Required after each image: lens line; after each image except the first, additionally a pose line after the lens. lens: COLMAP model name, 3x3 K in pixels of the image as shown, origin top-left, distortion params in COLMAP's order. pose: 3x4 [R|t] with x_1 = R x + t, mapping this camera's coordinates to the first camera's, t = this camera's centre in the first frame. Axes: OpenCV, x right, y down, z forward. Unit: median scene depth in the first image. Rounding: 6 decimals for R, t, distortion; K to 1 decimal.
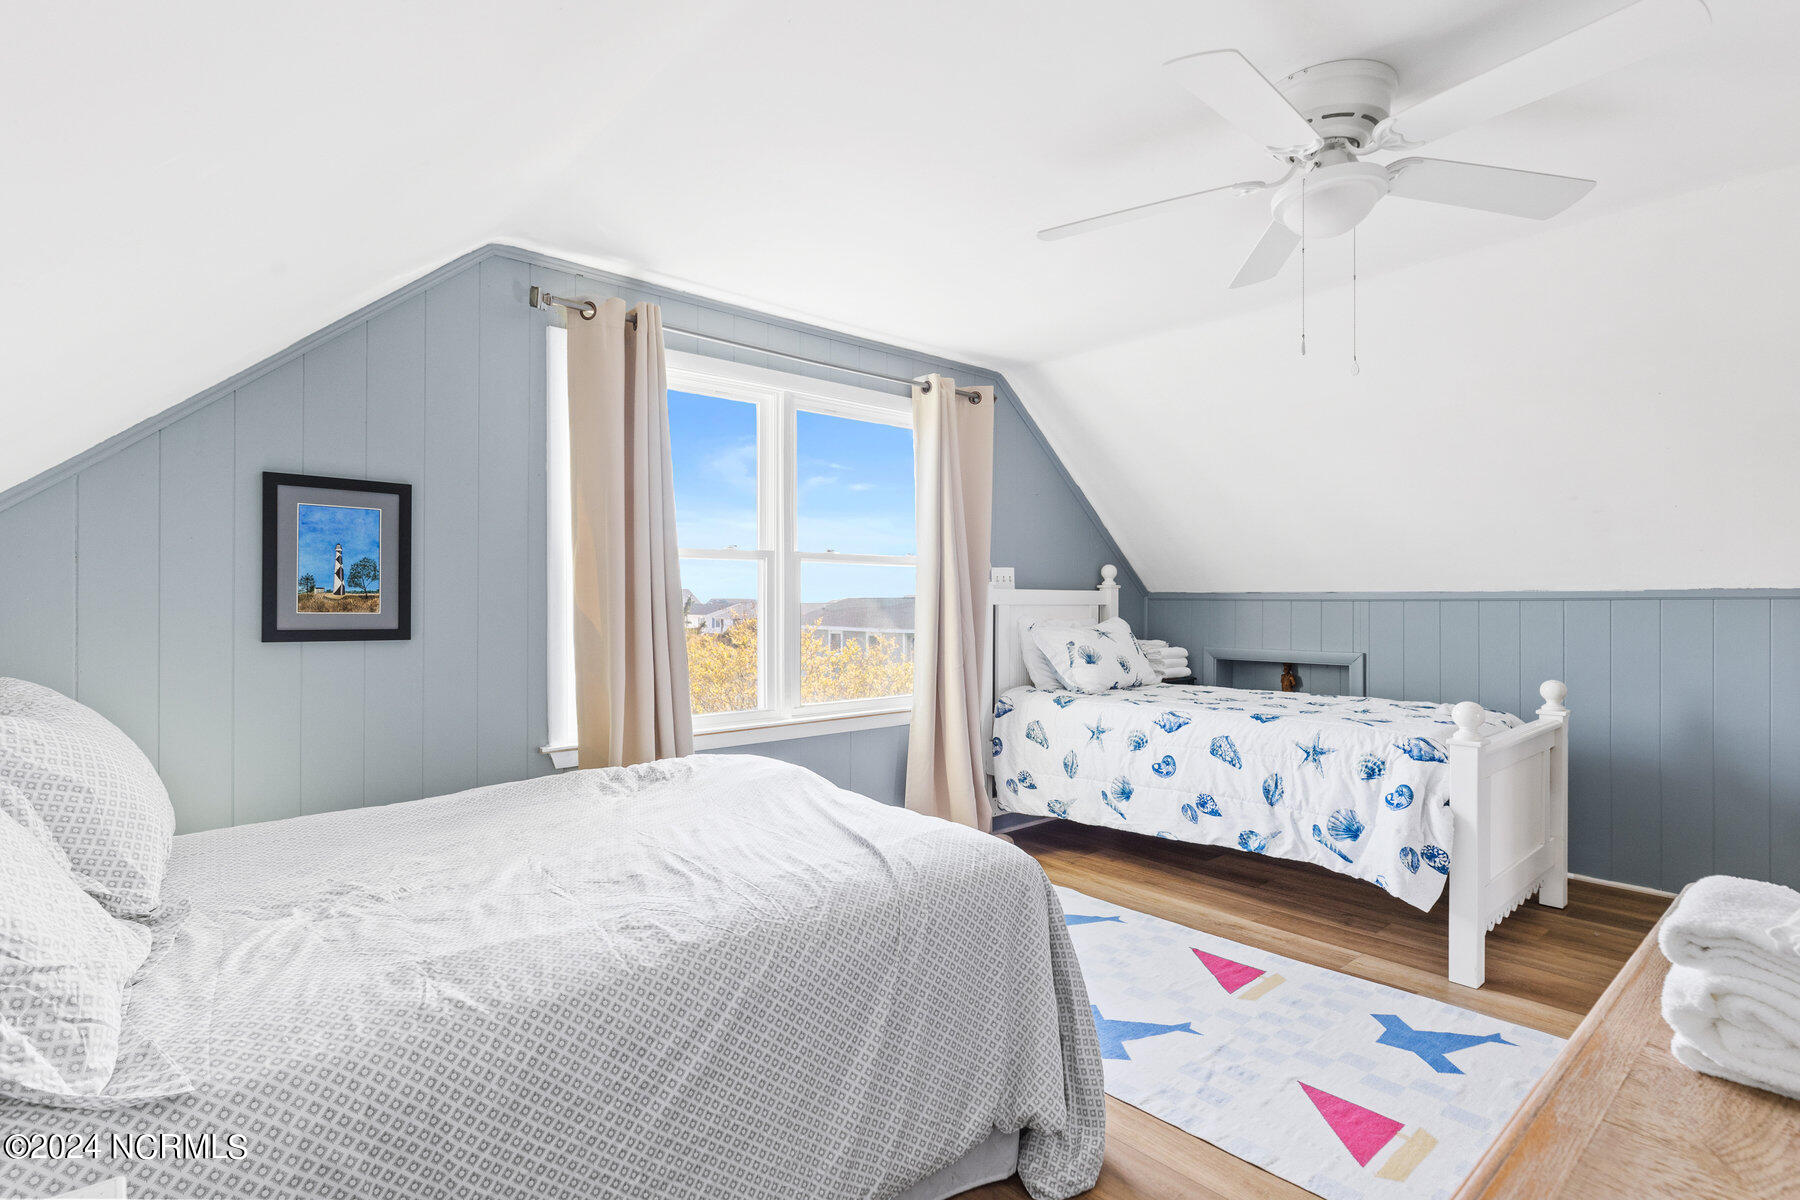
lens RADIAL K [[856.2, 0, 897.8], [0, 856.2, 599.8], [0, 0, 1]] dist [0.012842, 0.001967]
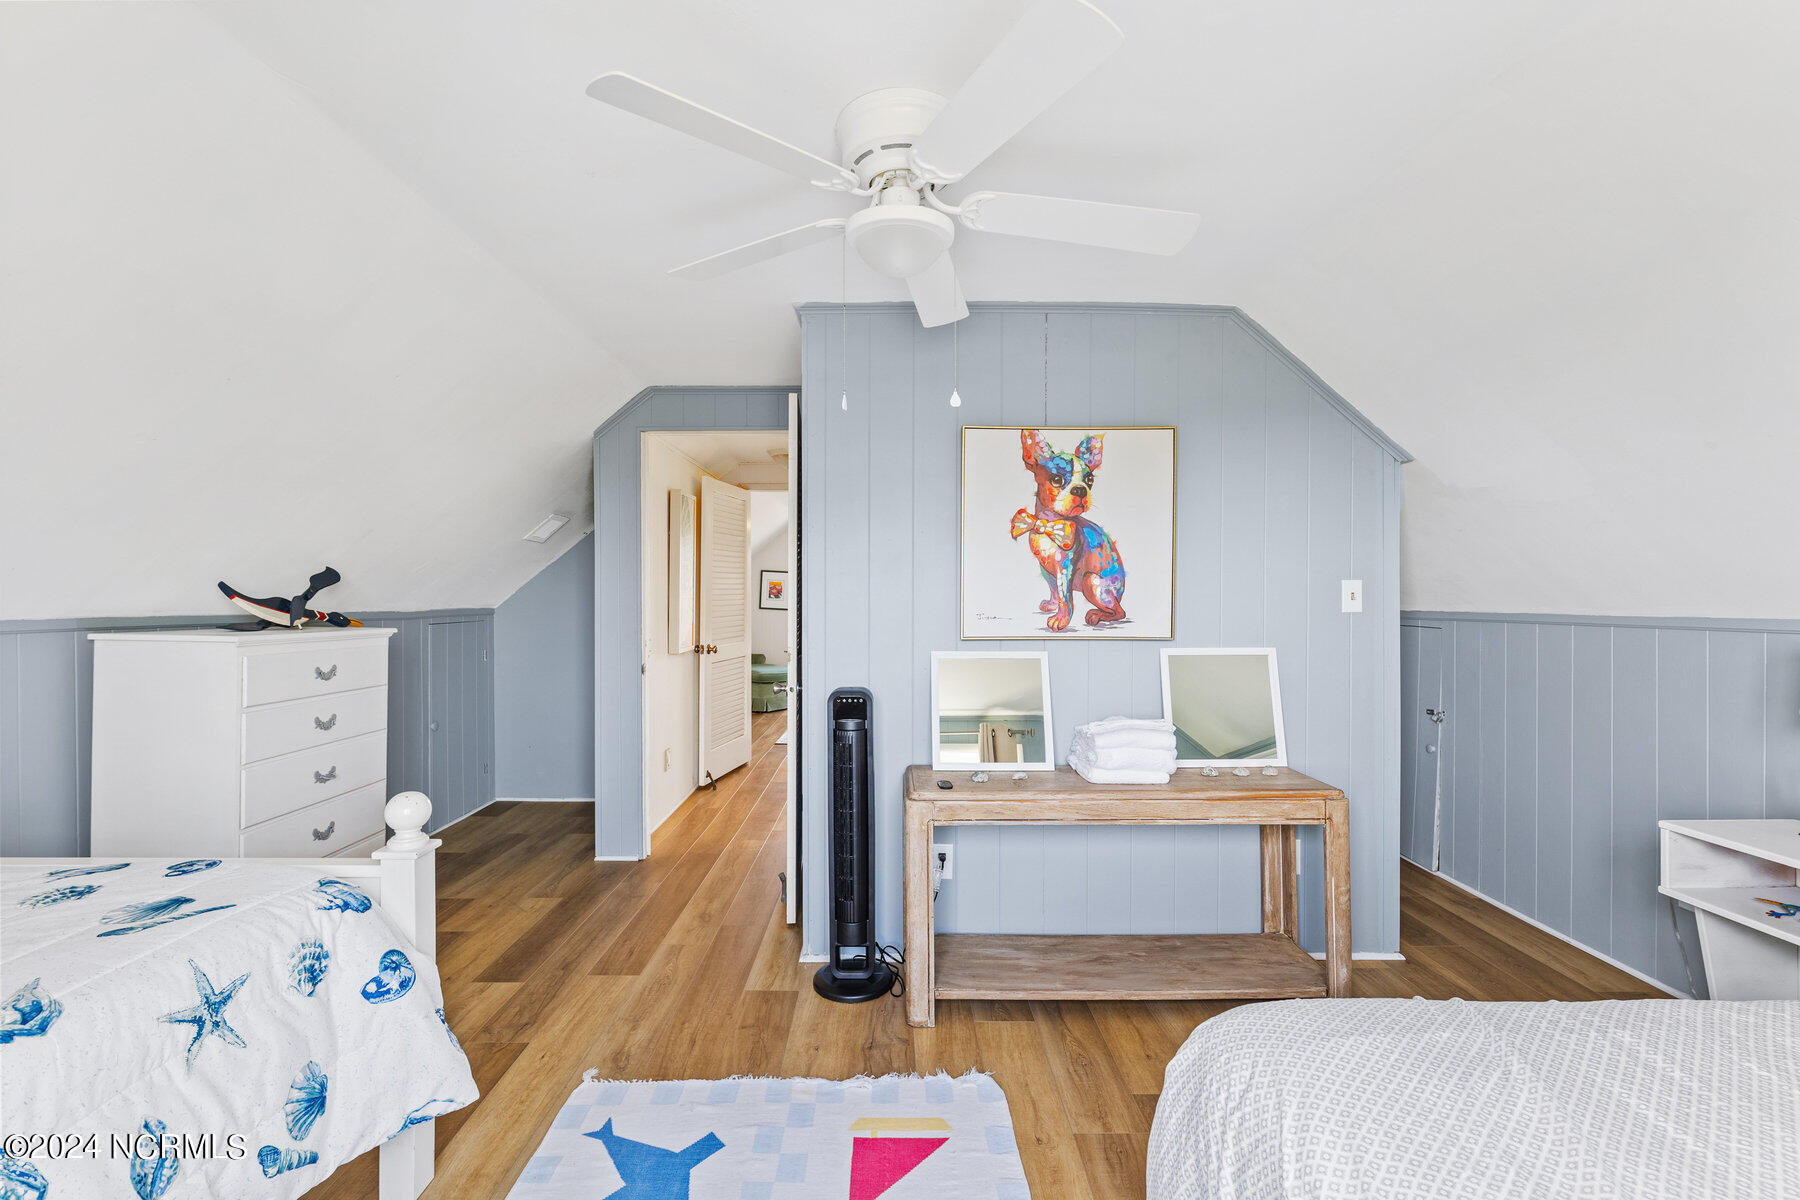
lens RADIAL K [[767.9, 0, 896.0], [0, 767.9, 596.7], [0, 0, 1]] dist [-0.000231, -0.000001]
pose [[-0.757503, -0.000315, 0.652832, -0.059021], [0.001326, 0.999997, 0.002021, -0.050912], [-0.652831, 0.002397, -0.757500, 1.498401]]
